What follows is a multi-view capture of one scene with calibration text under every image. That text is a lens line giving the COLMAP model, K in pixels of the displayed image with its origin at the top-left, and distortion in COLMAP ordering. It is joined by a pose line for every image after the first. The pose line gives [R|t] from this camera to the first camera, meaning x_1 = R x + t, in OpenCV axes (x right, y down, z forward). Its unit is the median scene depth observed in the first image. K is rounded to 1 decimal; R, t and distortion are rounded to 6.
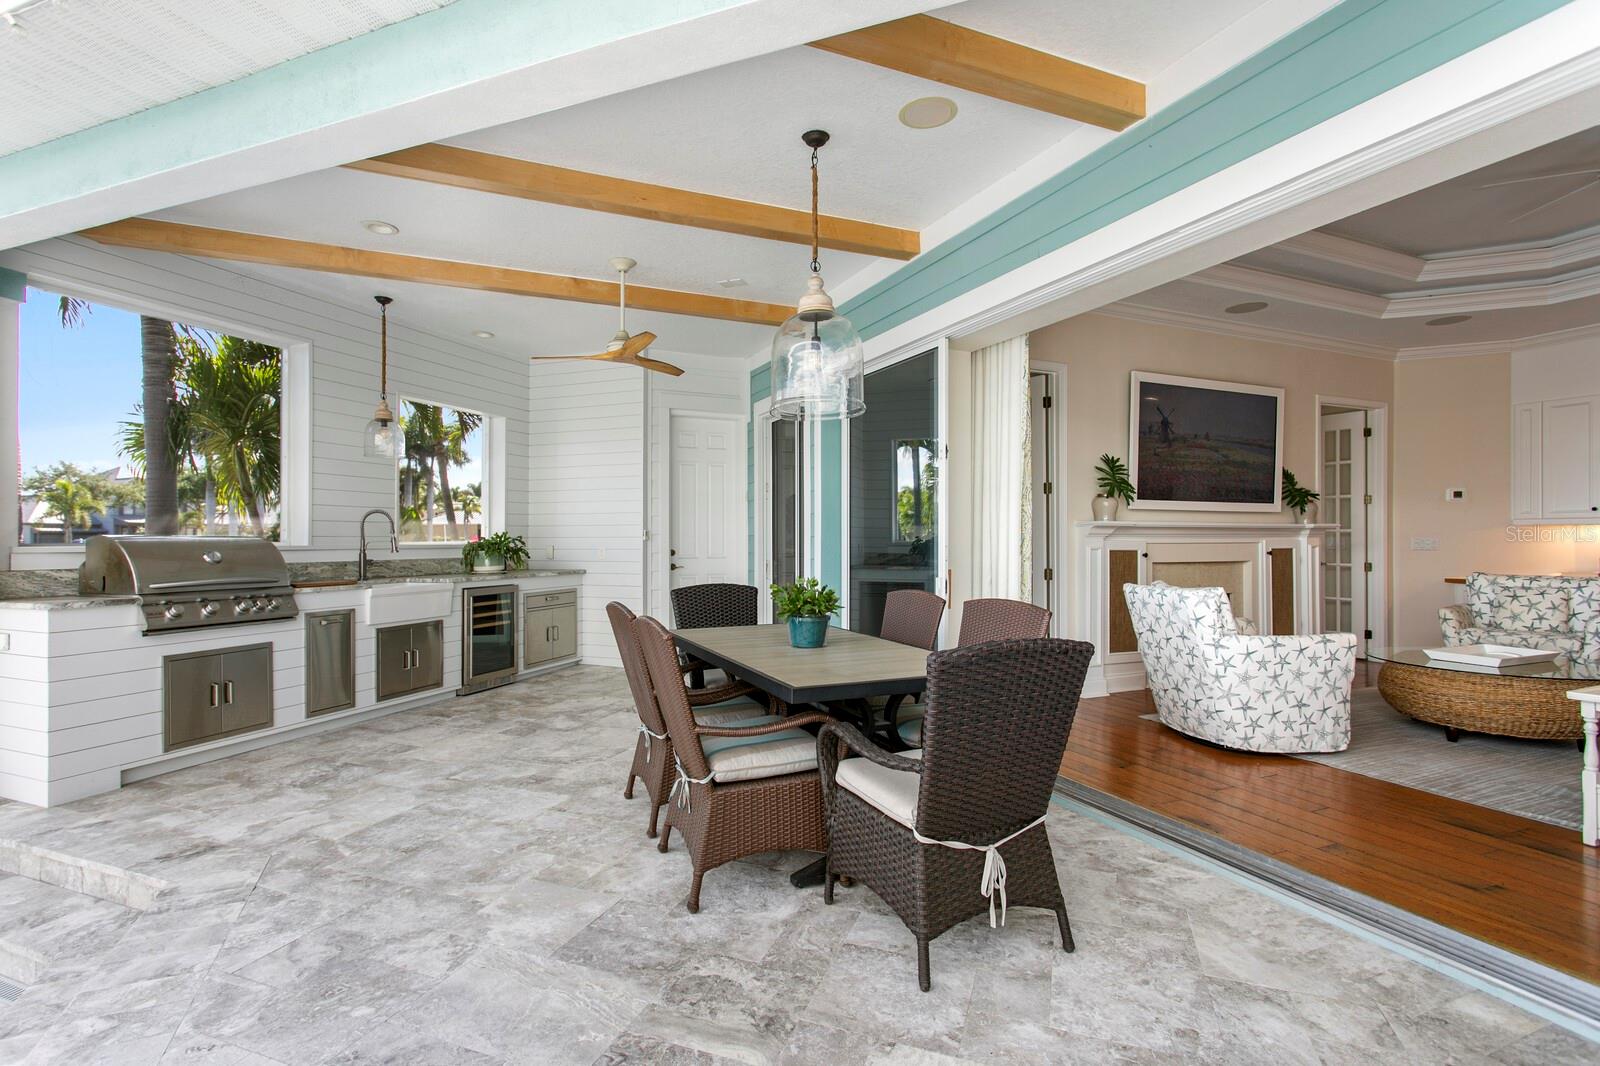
lens RADIAL K [[797.4, 0, 800.0], [0, 797.4, 533.0], [0, 0, 1]] dist [0.002981, 0.000831]
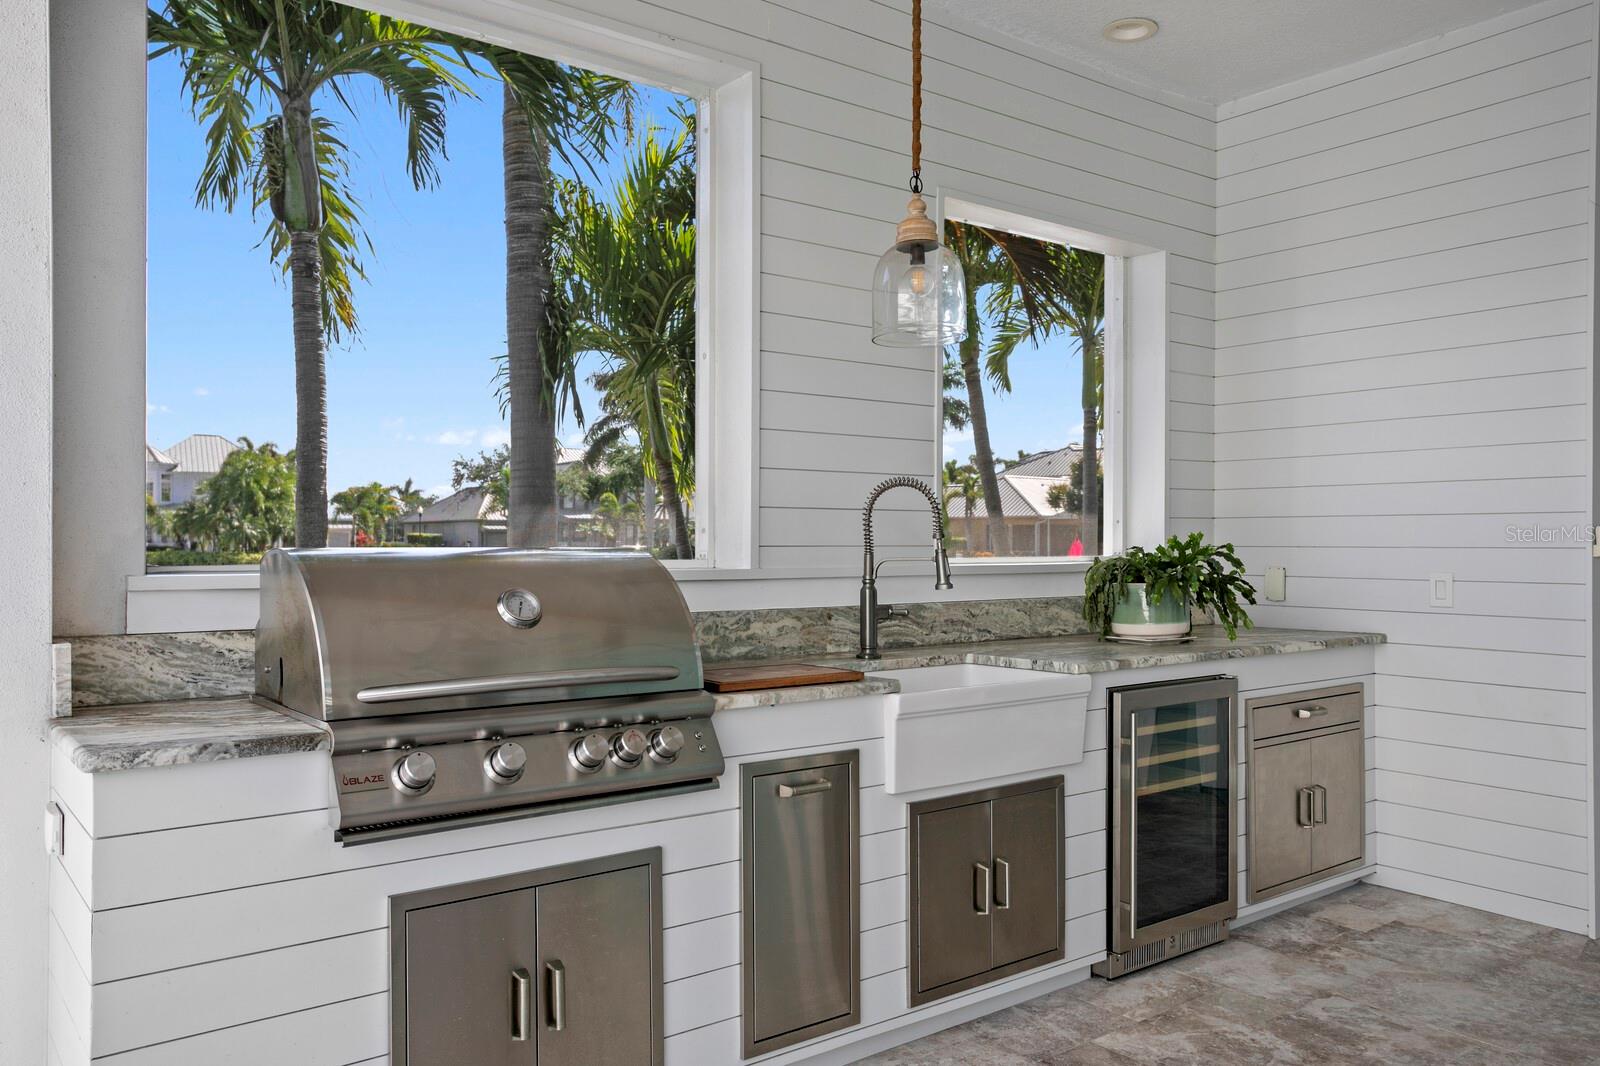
lens RADIAL K [[1212.4, 0, 800.0], [0, 1212.4, 533.0], [0, 0, 1]] dist [0.000109, 0.000103]
pose [[0.866997, -0.000668, -0.498312, -0.274357], [0.001777, 0.999997, 0.001750, -0.003322], [0.498310, -0.002402, 0.866996, 0.456441]]
